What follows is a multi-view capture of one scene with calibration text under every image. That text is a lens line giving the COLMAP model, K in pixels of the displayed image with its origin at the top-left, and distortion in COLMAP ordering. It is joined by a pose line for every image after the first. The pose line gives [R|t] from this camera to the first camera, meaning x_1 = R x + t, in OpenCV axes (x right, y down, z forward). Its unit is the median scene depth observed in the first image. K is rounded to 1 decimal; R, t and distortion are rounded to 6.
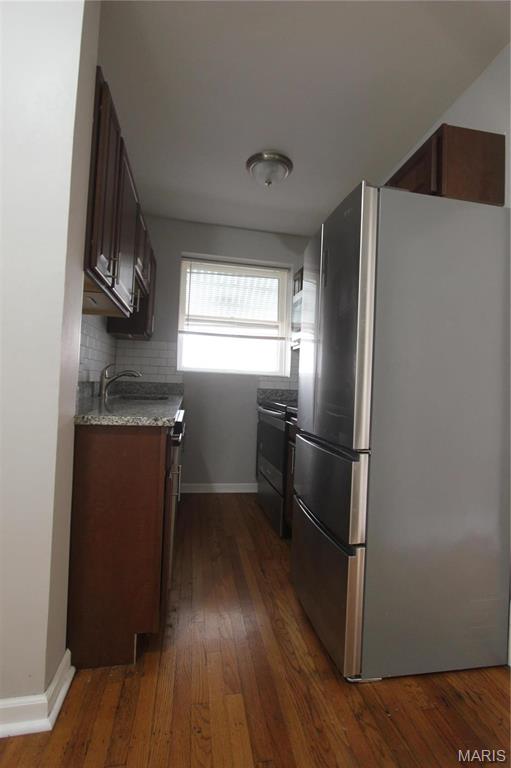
lens RADIAL K [[354.7, 0, 256.6], [0, 354.7, 379.9], [0, 0, 1]] dist [-0.010474, 0.000635]
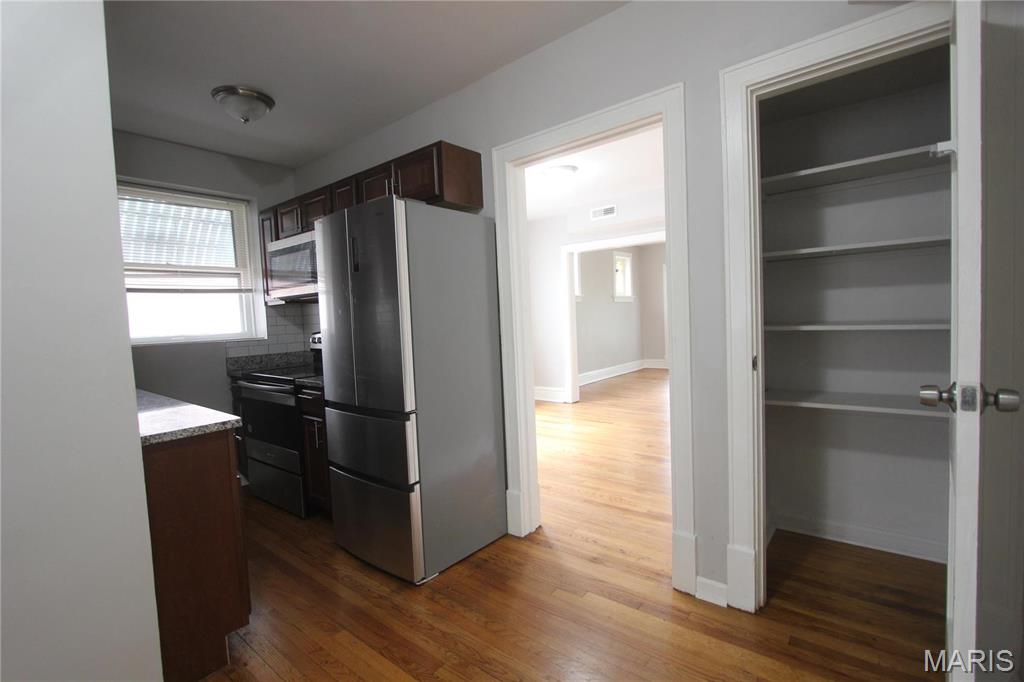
lens RADIAL K [[472.9, 0, 511.1], [0, 472.9, 342.7], [0, 0, 1]] dist [-0.010474, 0.000635]
pose [[0.752987, -0.111266, 0.648561, -0.289372], [0.060793, 0.993149, 0.099801, -0.111686], [-0.655222, -0.035721, 0.754592, -0.294571]]
